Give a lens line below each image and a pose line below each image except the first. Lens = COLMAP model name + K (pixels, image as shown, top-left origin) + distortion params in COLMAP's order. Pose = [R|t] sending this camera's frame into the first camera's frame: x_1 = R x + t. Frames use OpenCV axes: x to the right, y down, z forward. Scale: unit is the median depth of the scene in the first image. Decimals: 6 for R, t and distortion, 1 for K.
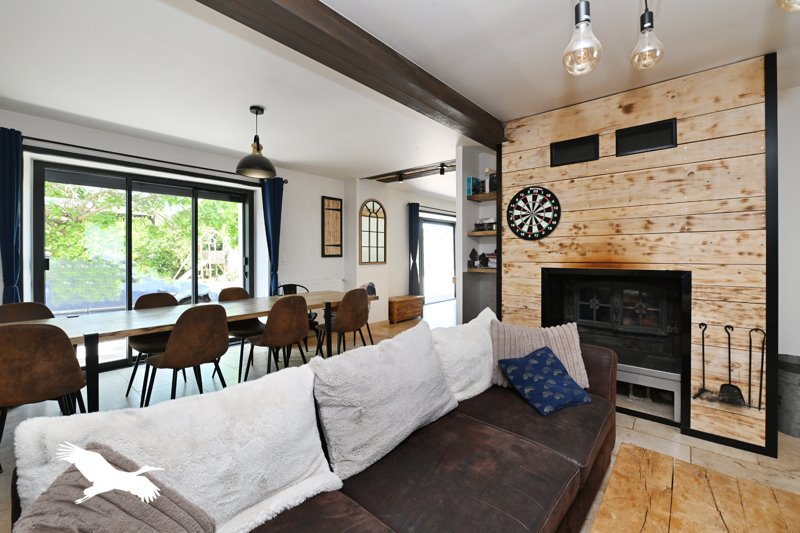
lens RADIAL K [[331.8, 0, 401.0], [0, 331.8, 259.2], [0, 0, 1]] dist [-0.000344, -0.000020]
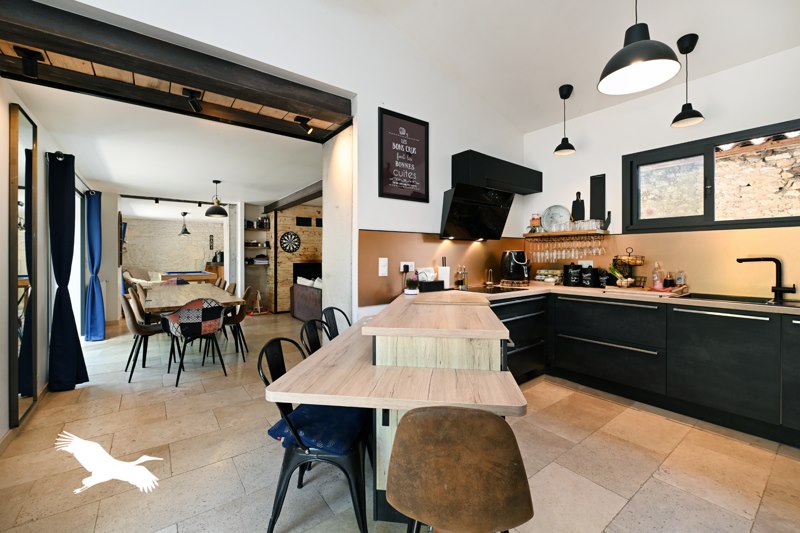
lens RADIAL K [[331.8, 0, 401.5], [0, 331.8, 261.1], [0, 0, 1]] dist [-0.000344, -0.000020]
pose [[0.222634, -0.009828, 0.974853, -1.931676], [0.016101, 0.999850, 0.006403, 0.006802], [-0.974769, 0.014271, 0.222759, -0.416983]]
